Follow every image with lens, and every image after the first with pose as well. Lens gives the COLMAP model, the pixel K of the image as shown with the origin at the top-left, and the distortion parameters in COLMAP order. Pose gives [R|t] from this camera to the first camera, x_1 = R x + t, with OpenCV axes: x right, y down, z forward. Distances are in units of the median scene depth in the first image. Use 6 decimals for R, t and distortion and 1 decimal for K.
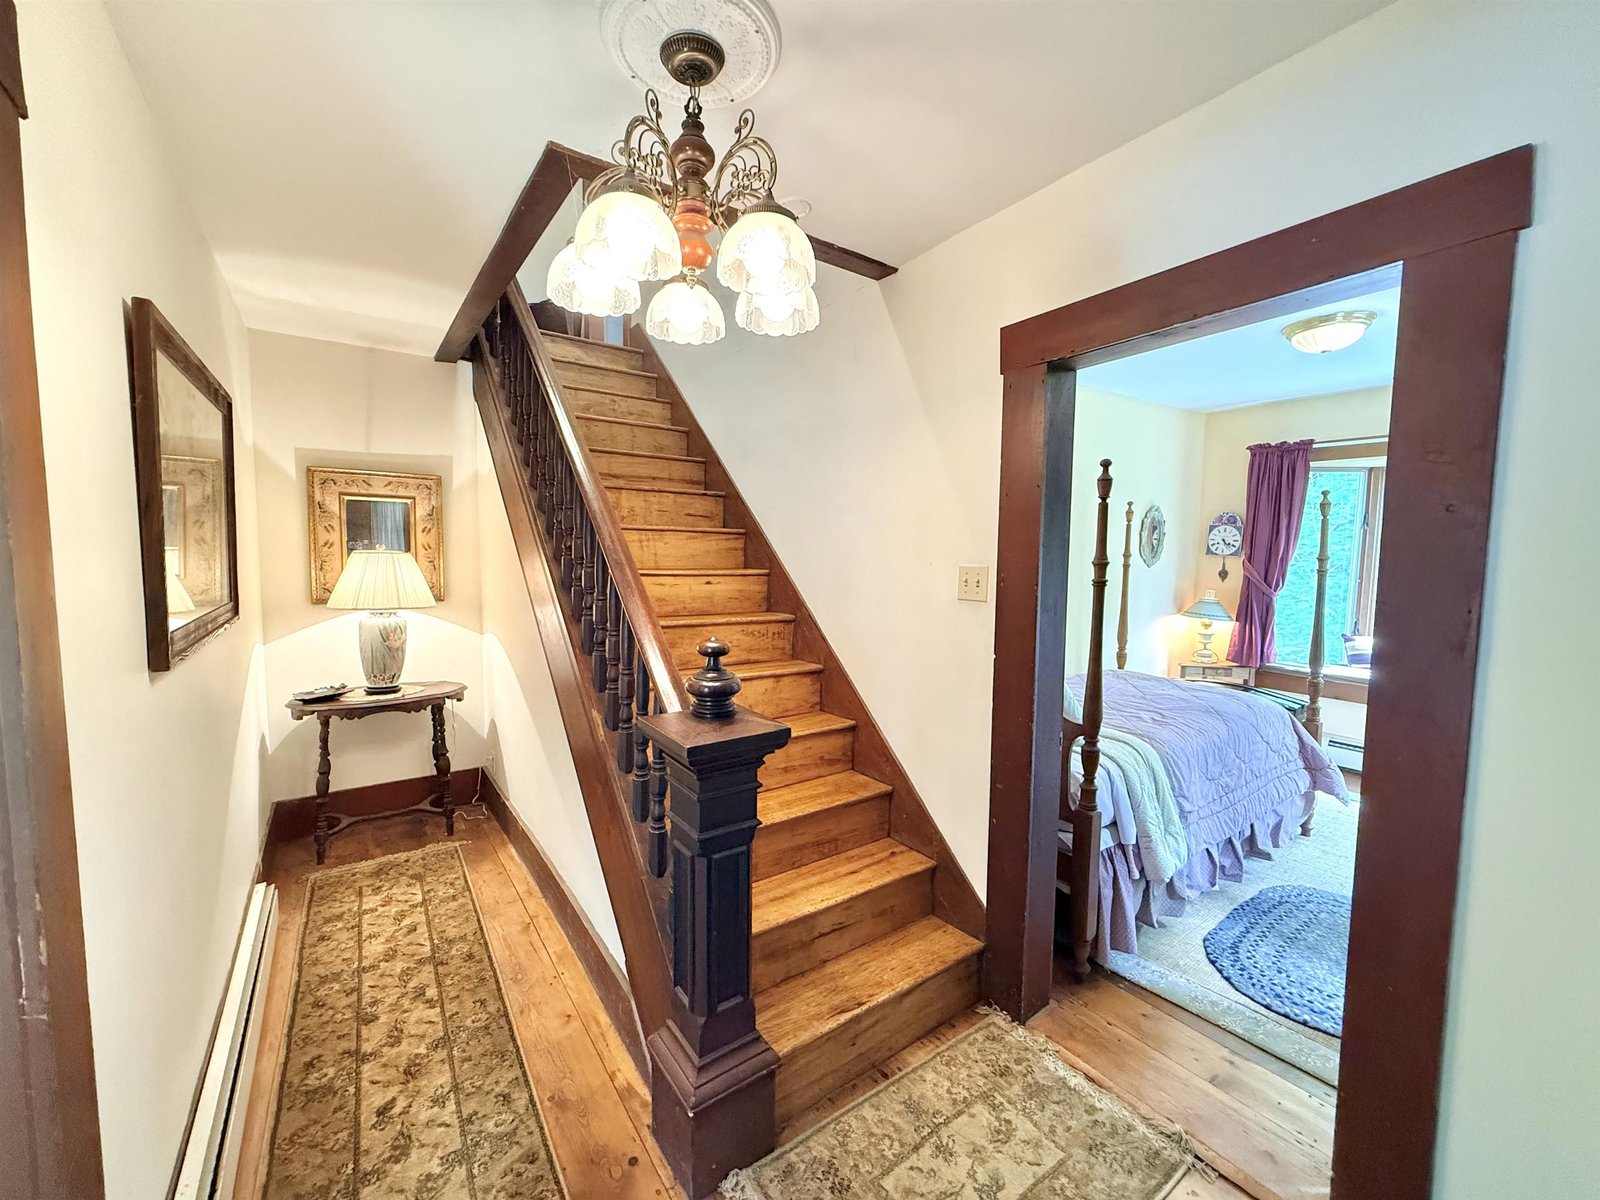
lens RADIAL K [[637.3, 0, 794.8], [0, 637.3, 599.0], [0, 0, 1]] dist [0.000580, 0.000170]
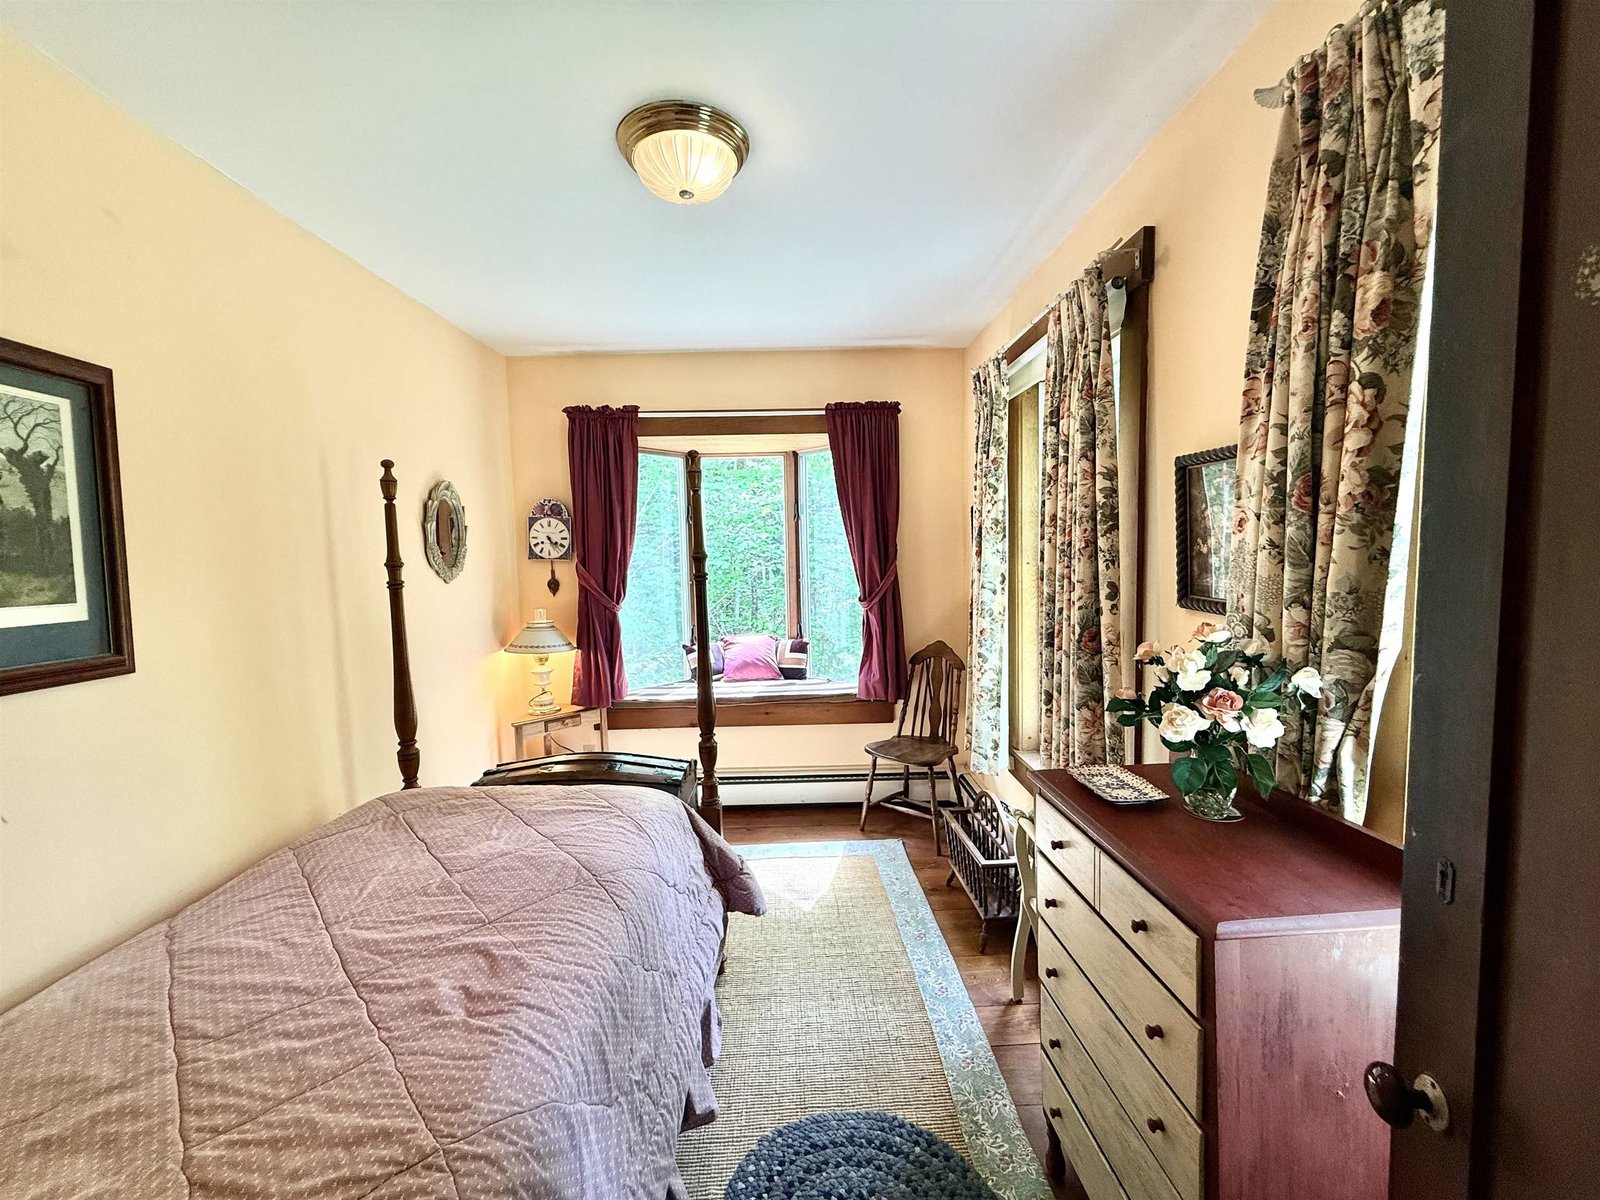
lens RADIAL K [[637.3, 0, 788.6], [0, 637.3, 595.9], [0, 0, 1]] dist [0.000580, 0.000170]
pose [[0.539030, -0.091972, 0.837250, 0.215974], [0.100385, 0.993951, 0.044556, -0.032949], [-0.836283, 0.060030, 0.545002, 0.393355]]
